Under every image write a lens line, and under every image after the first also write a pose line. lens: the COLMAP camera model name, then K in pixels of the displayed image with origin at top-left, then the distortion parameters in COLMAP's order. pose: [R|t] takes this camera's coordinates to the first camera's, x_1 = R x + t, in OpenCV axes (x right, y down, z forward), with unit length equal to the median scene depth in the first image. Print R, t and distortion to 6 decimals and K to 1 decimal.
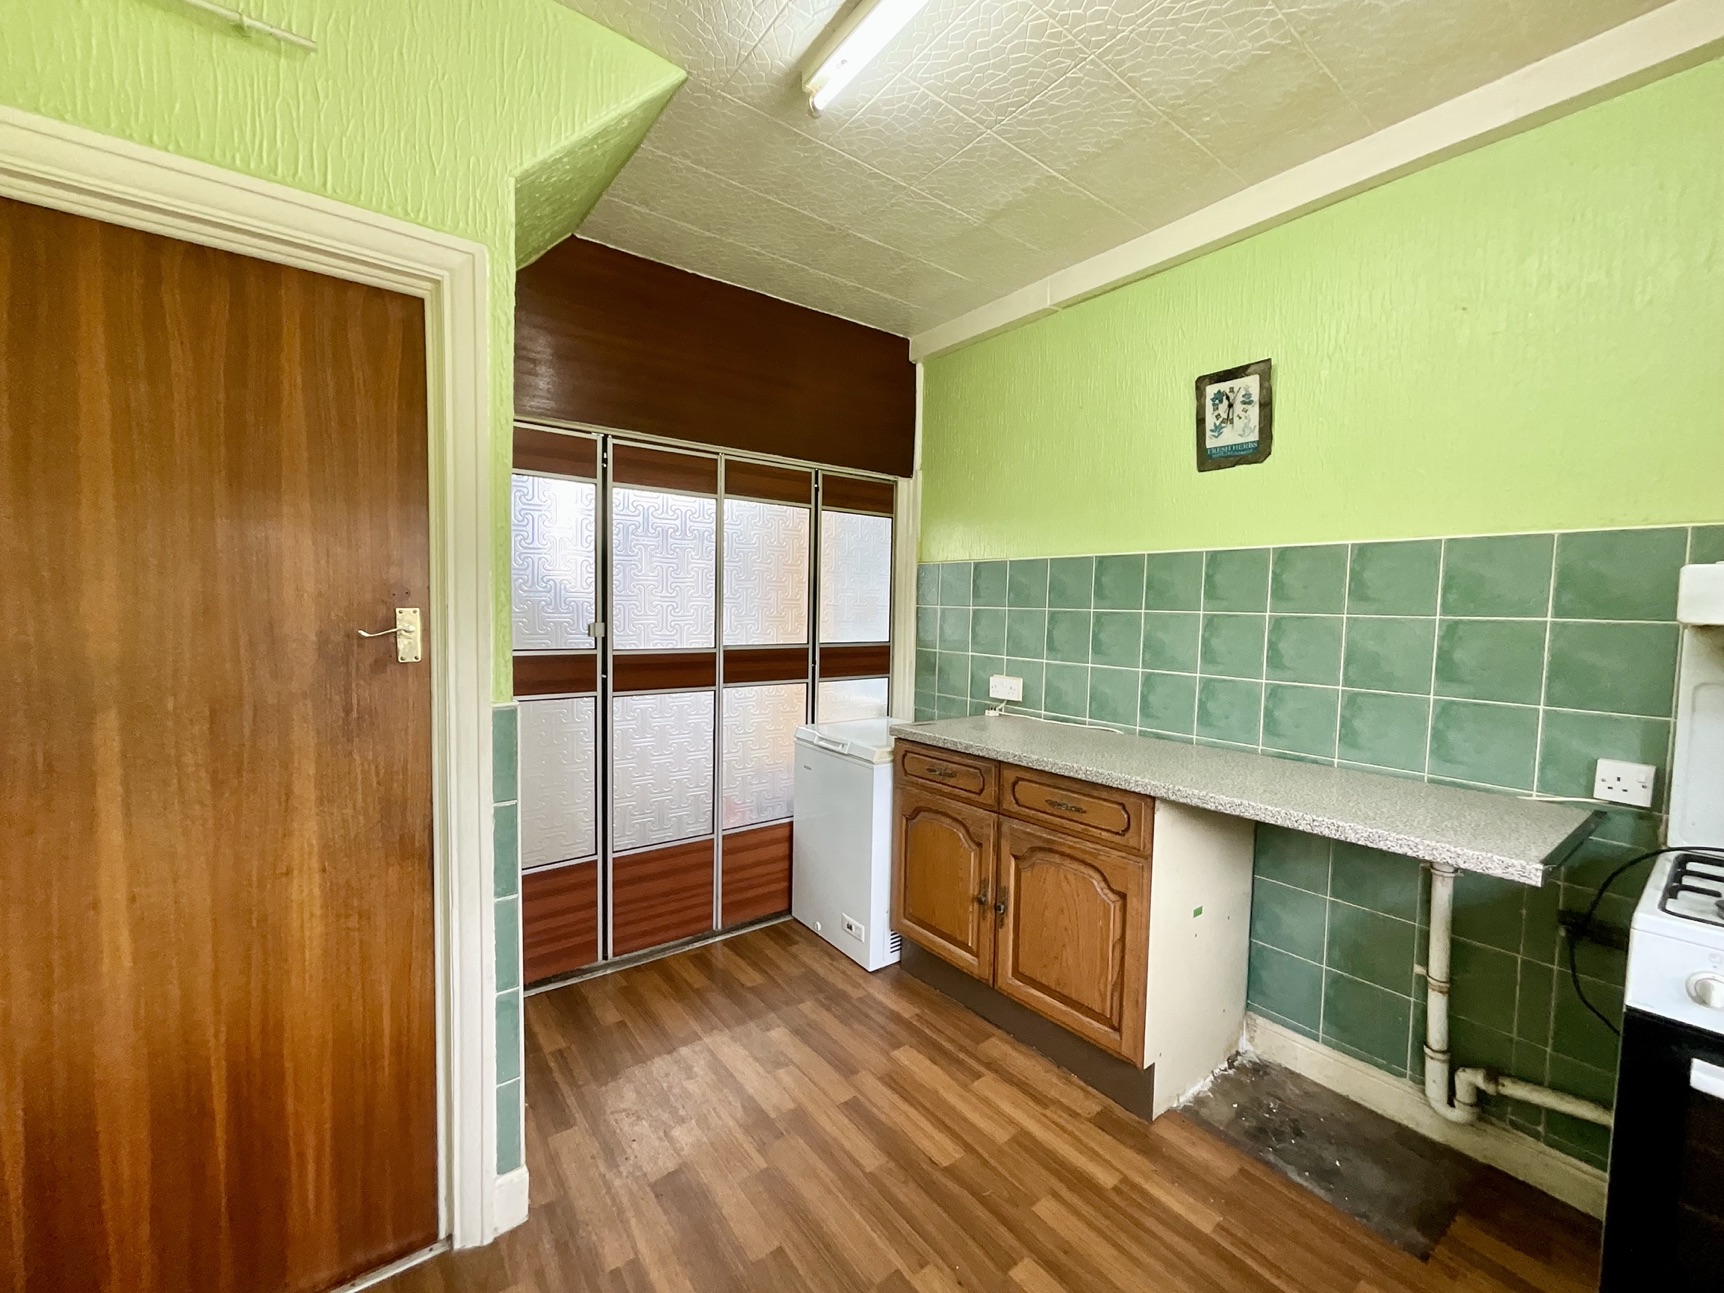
lens RADIAL K [[700.9, 0, 857.6], [0, 700.9, 651.9], [0, 0, 1]] dist [-0.000125, 0.000090]
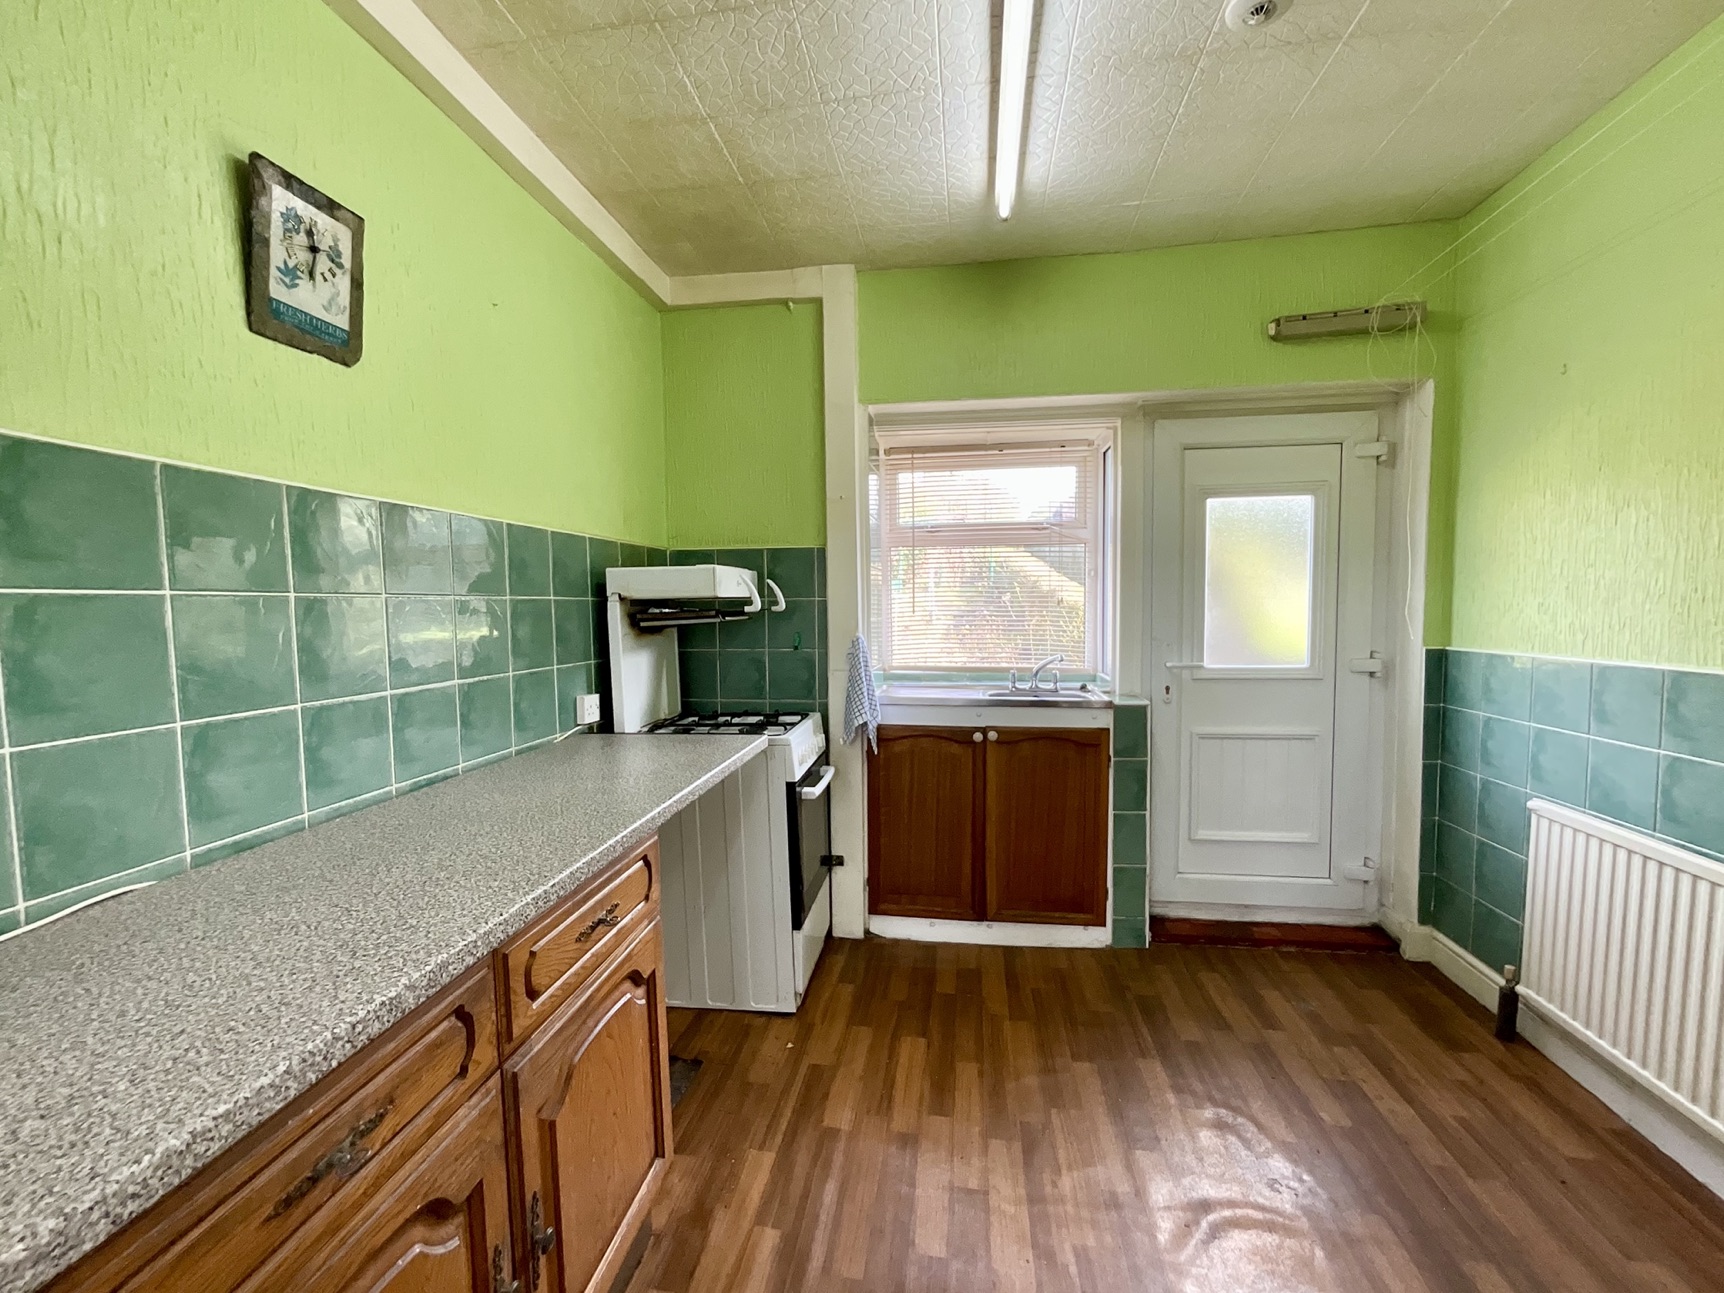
lens RADIAL K [[700.9, 0, 857.6], [0, 700.9, 651.9], [0, 0, 1]] dist [-0.000125, 0.000090]
pose [[-0.690287, -0.058469, 0.721169, -0.212826], [0.048746, 0.990707, 0.126980, -0.055454], [-0.721892, 0.122807, -0.681022, 0.977262]]
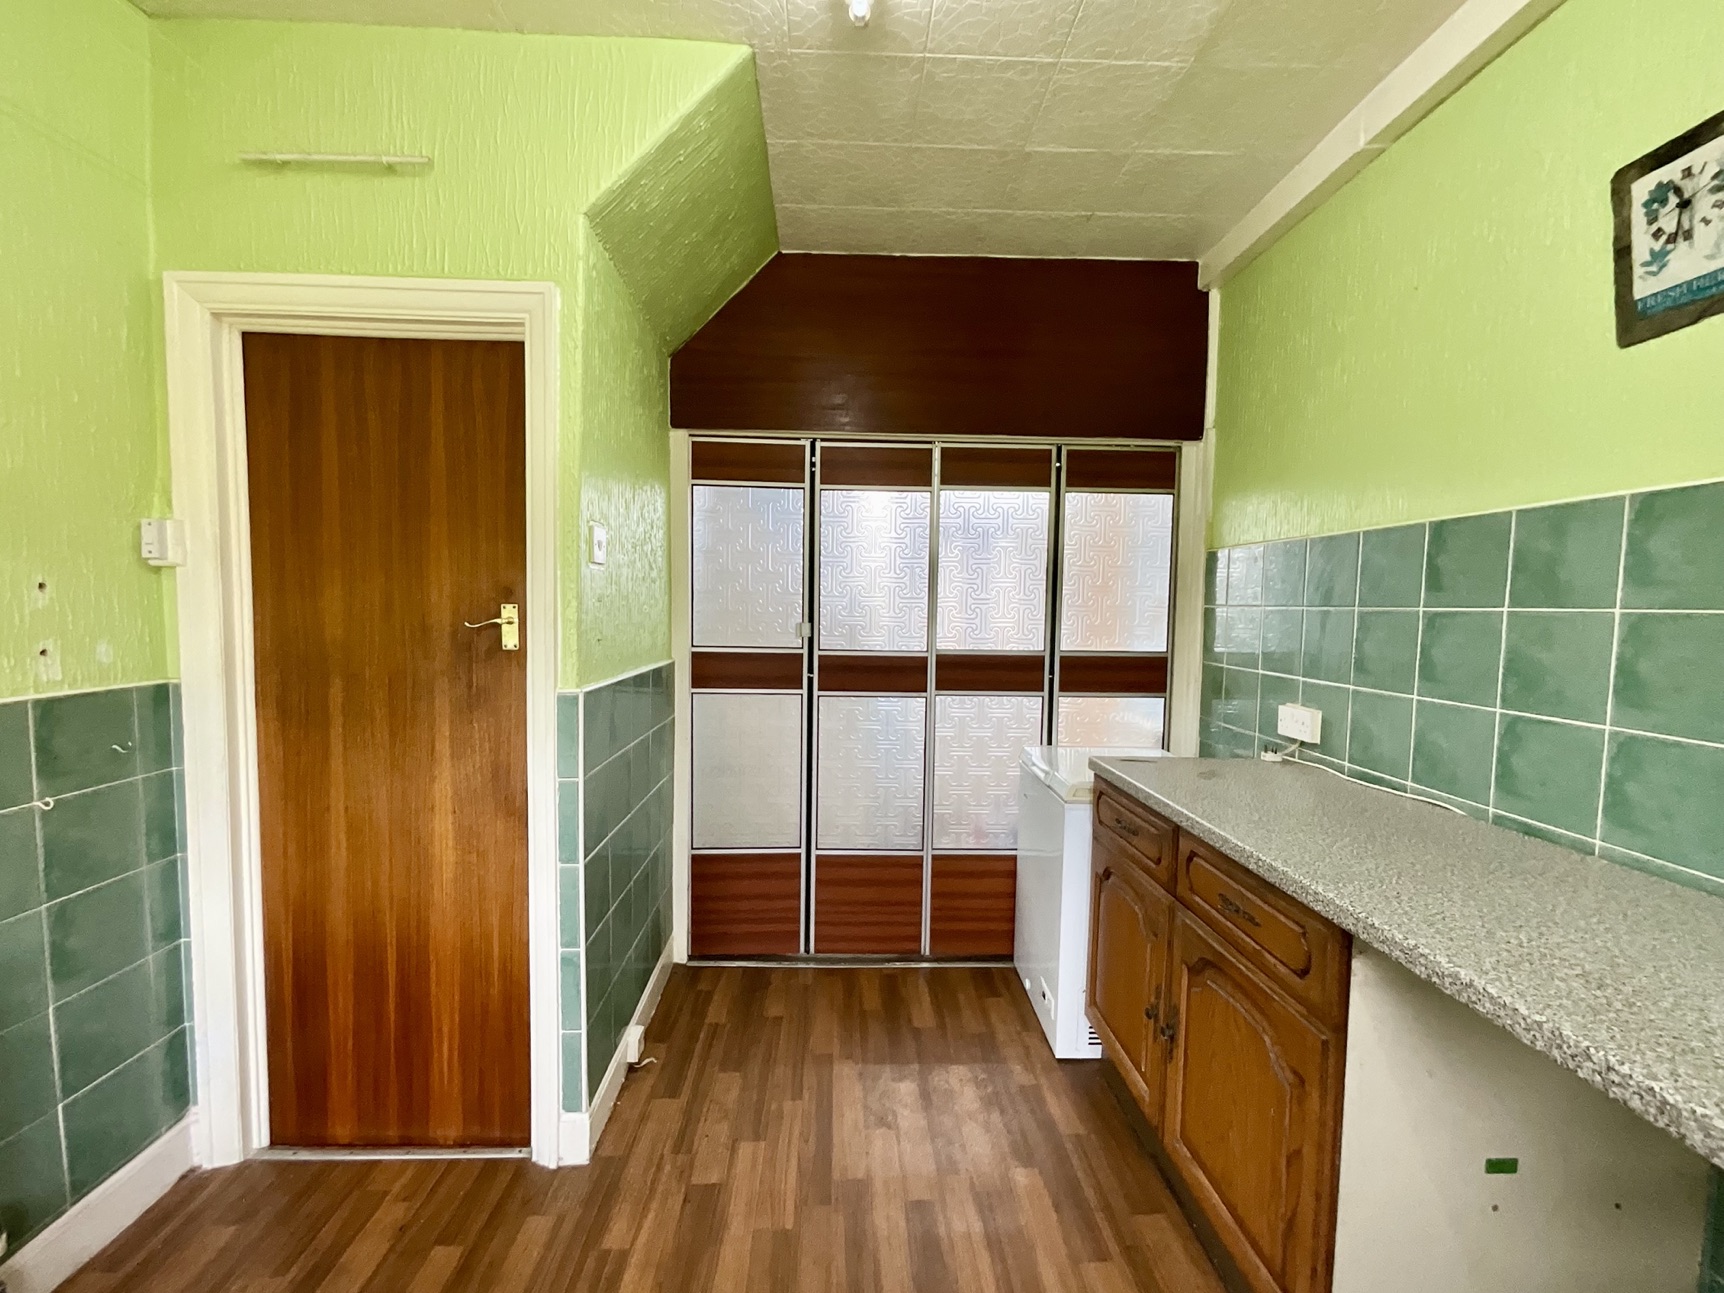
lens RADIAL K [[707.0, 0, 861.3], [0, 707.0, 651.5], [0, 0, 1]] dist [-0.000857, 0.000800]
pose [[0.813561, 0.031299, -0.580636, 0.309746], [-0.038572, 0.999256, -0.000181, -0.002746], [0.580199, 0.022543, 0.814163, 0.211016]]
